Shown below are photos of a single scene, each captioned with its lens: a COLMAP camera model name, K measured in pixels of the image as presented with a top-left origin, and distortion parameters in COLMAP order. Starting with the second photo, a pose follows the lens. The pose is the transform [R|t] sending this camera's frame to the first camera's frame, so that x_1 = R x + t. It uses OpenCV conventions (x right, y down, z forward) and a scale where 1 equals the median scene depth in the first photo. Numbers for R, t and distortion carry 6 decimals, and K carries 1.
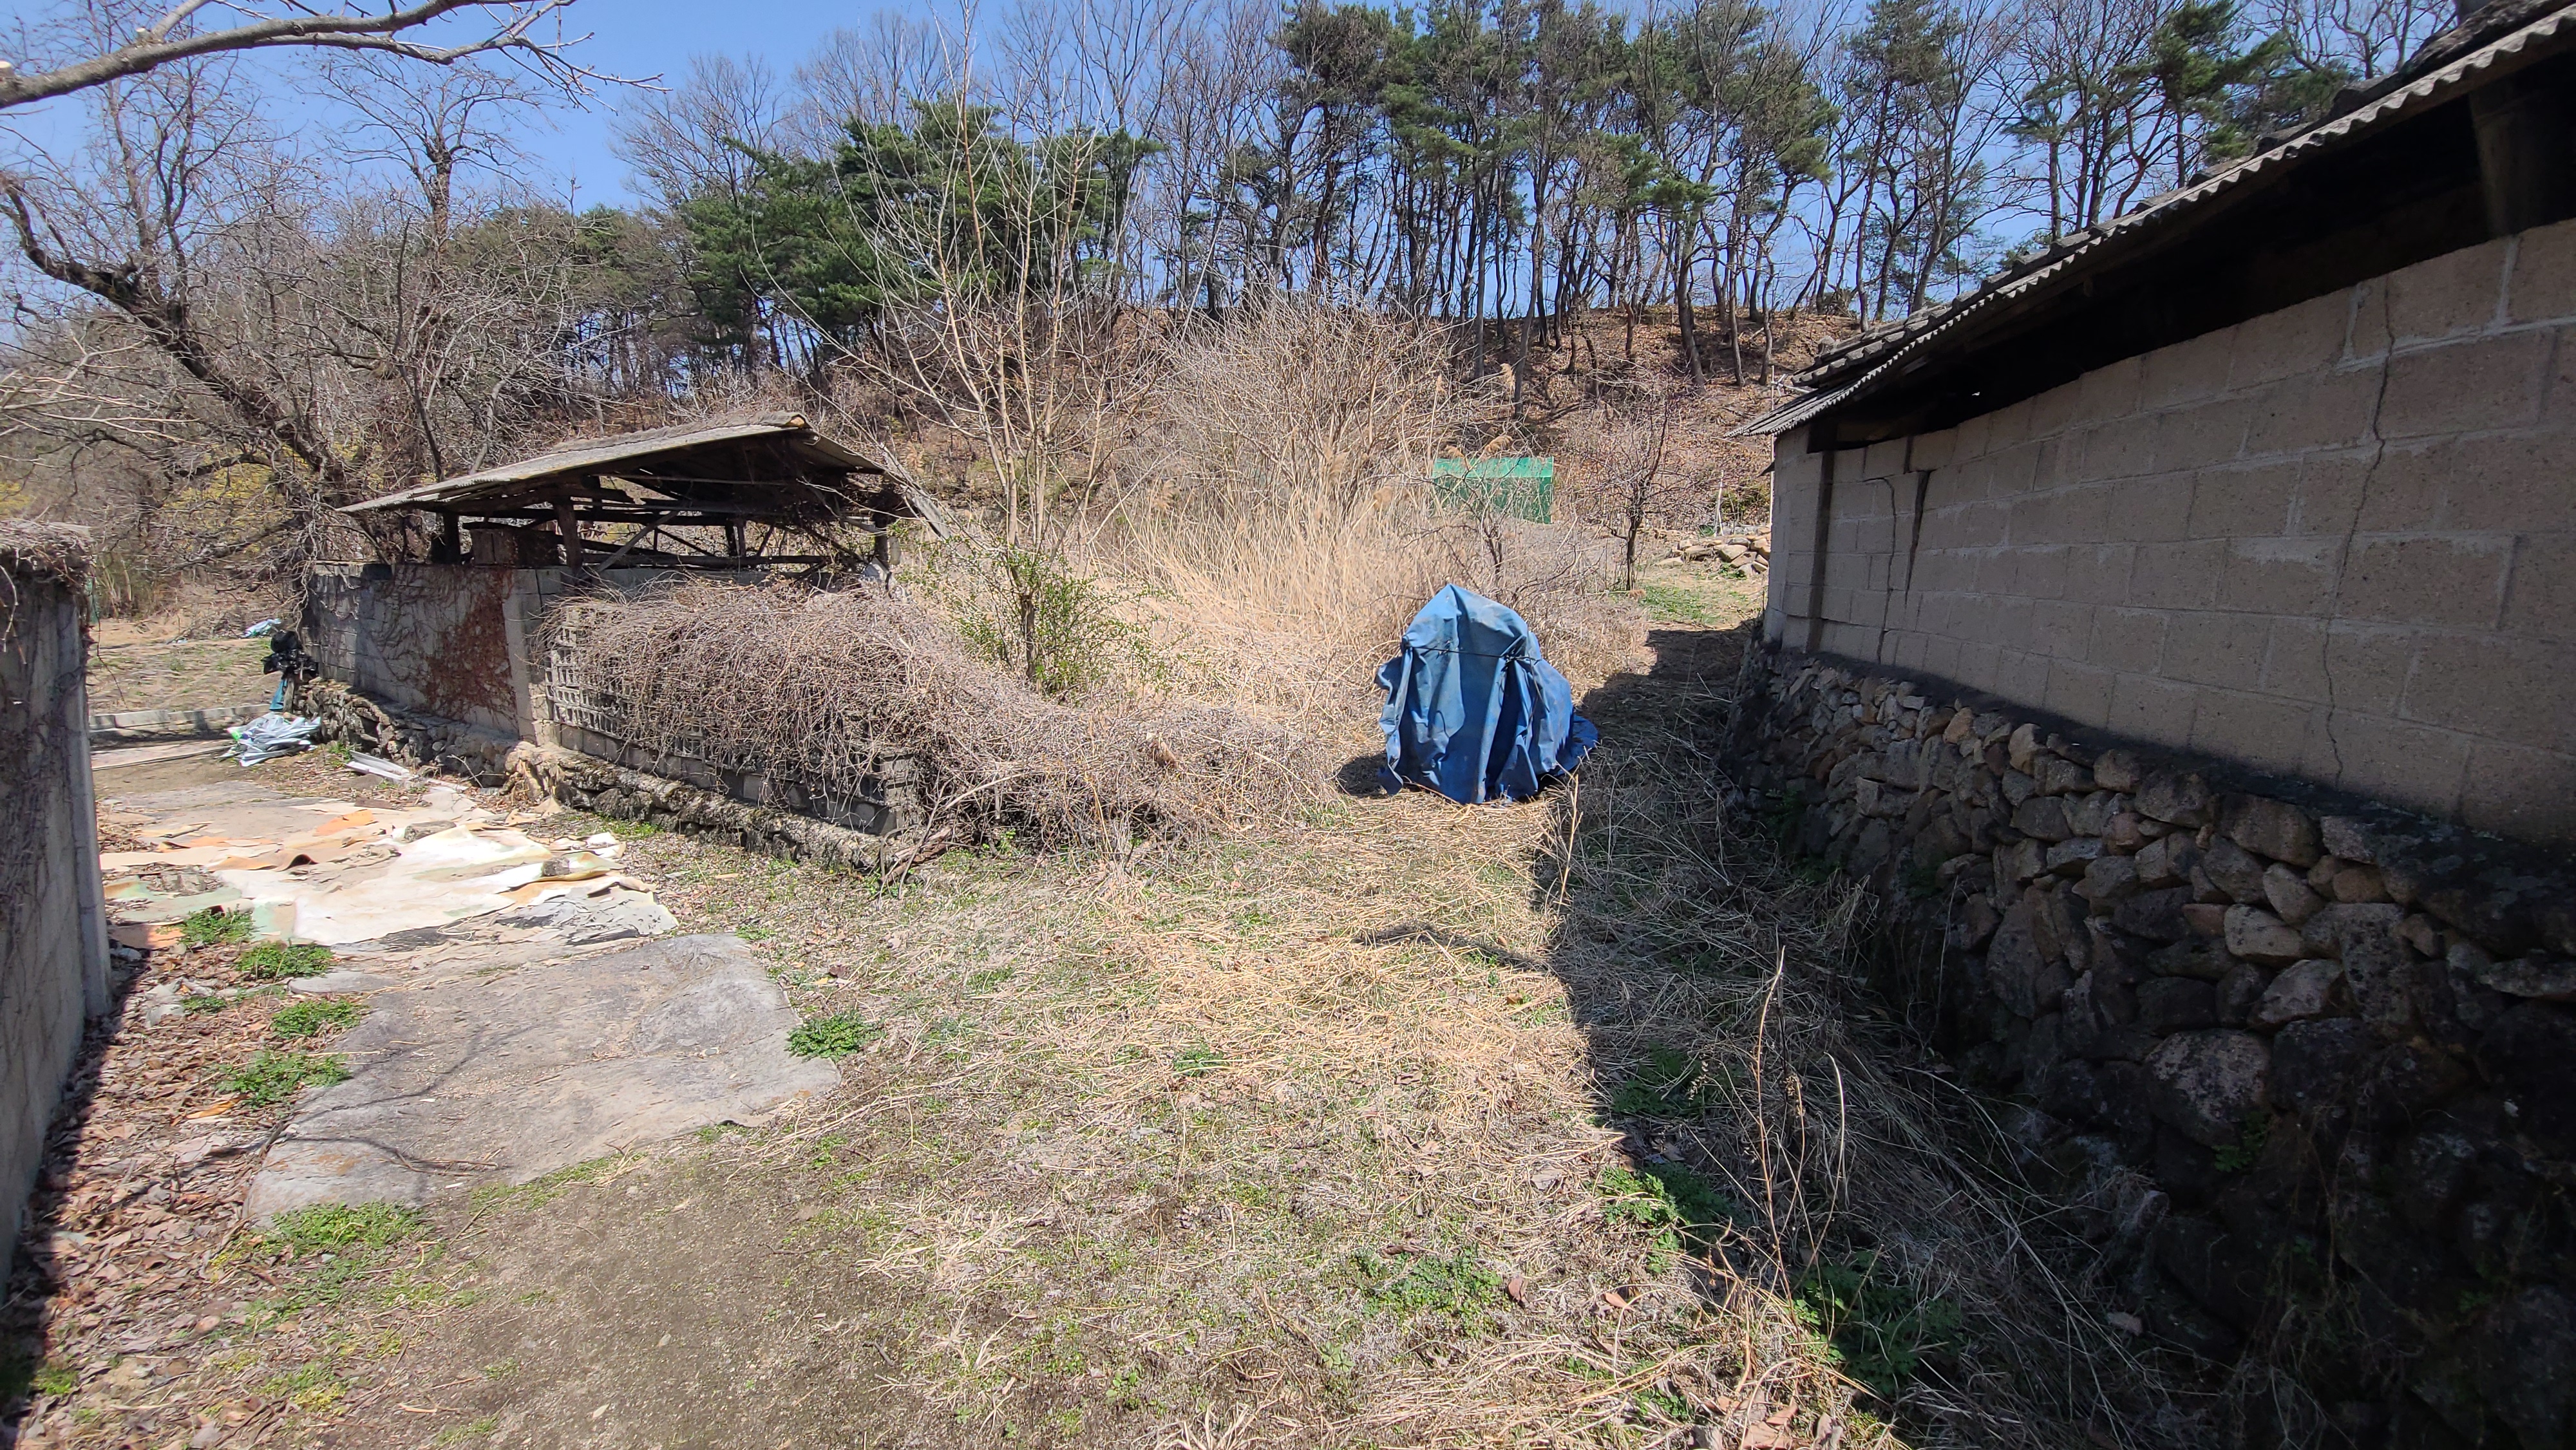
lens RADIAL K [[1000.2, 0, 1284.8], [0, 1000.2, 727.9], [0, 0, 1]] dist [-0.000172, 0.000003]
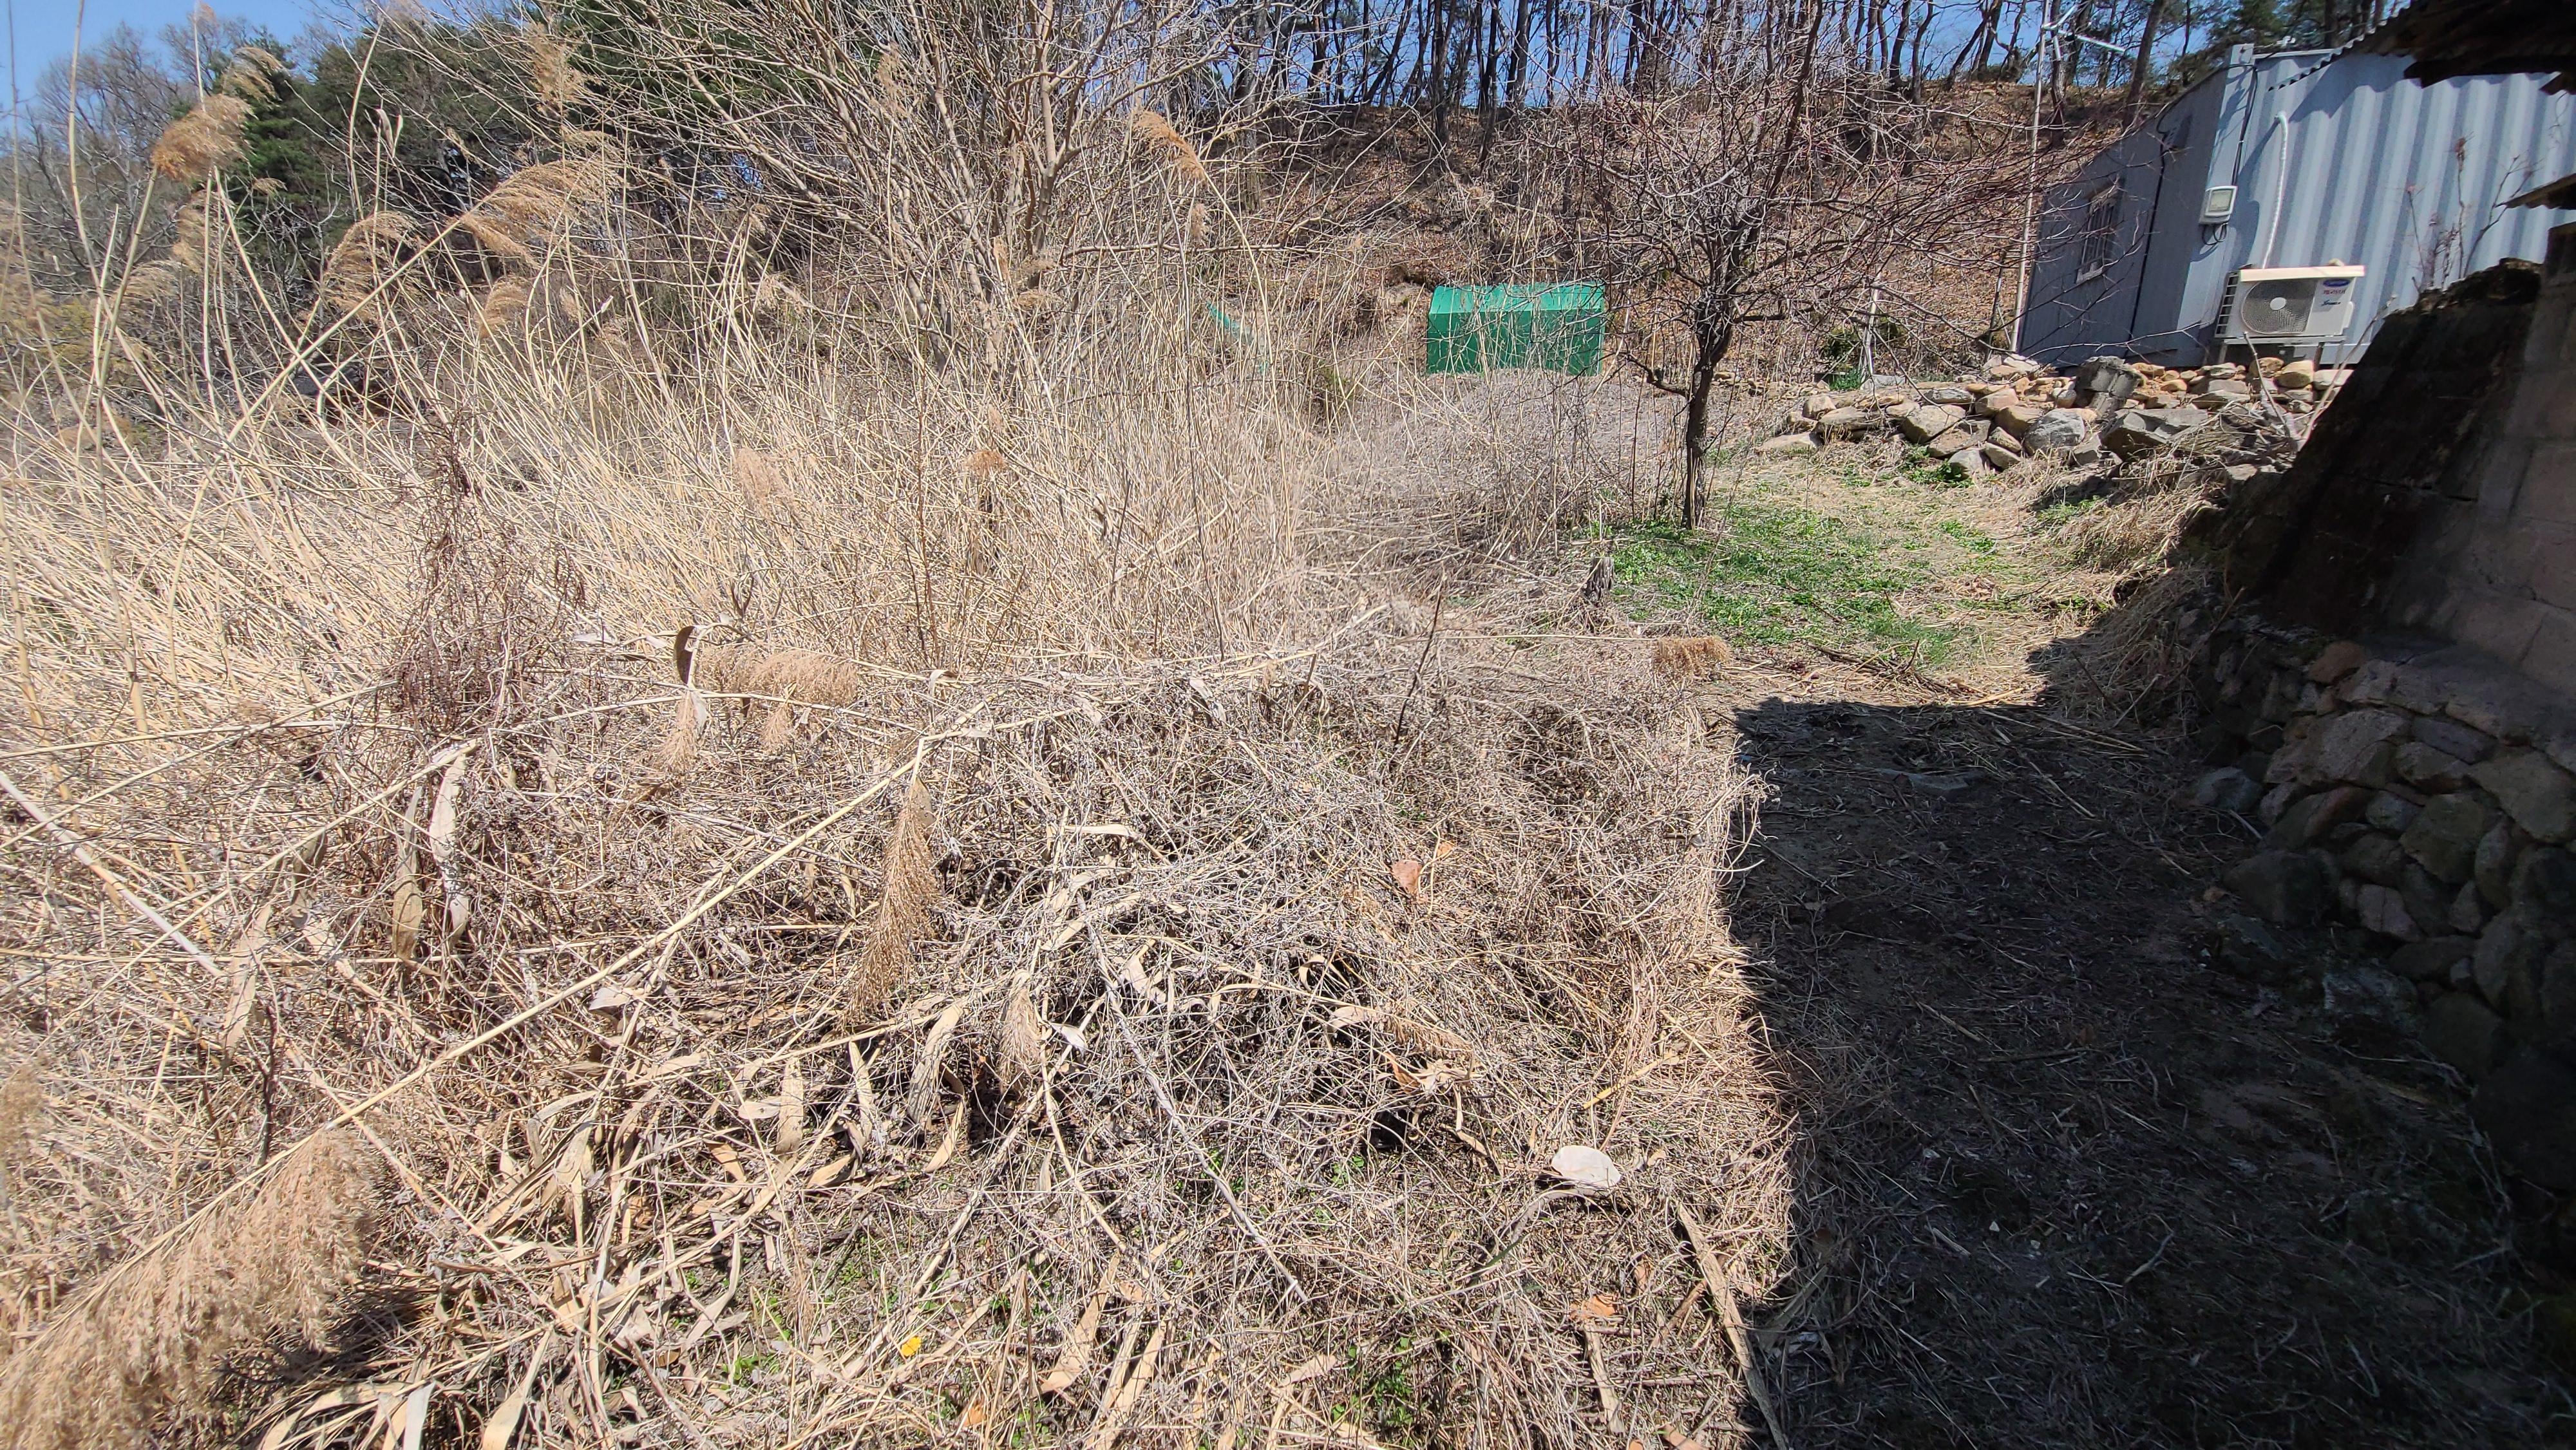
lens RADIAL K [[1000.2, 0, 1292.3], [0, 1000.2, 722.9], [0, 0, 1]] dist [-0.000172, 0.000003]
pose [[0.998459, 0.005629, -0.055210, 0.189819], [0.001330, 0.992128, 0.125218, -0.100067], [0.055480, -0.125099, 0.990592, 0.533473]]
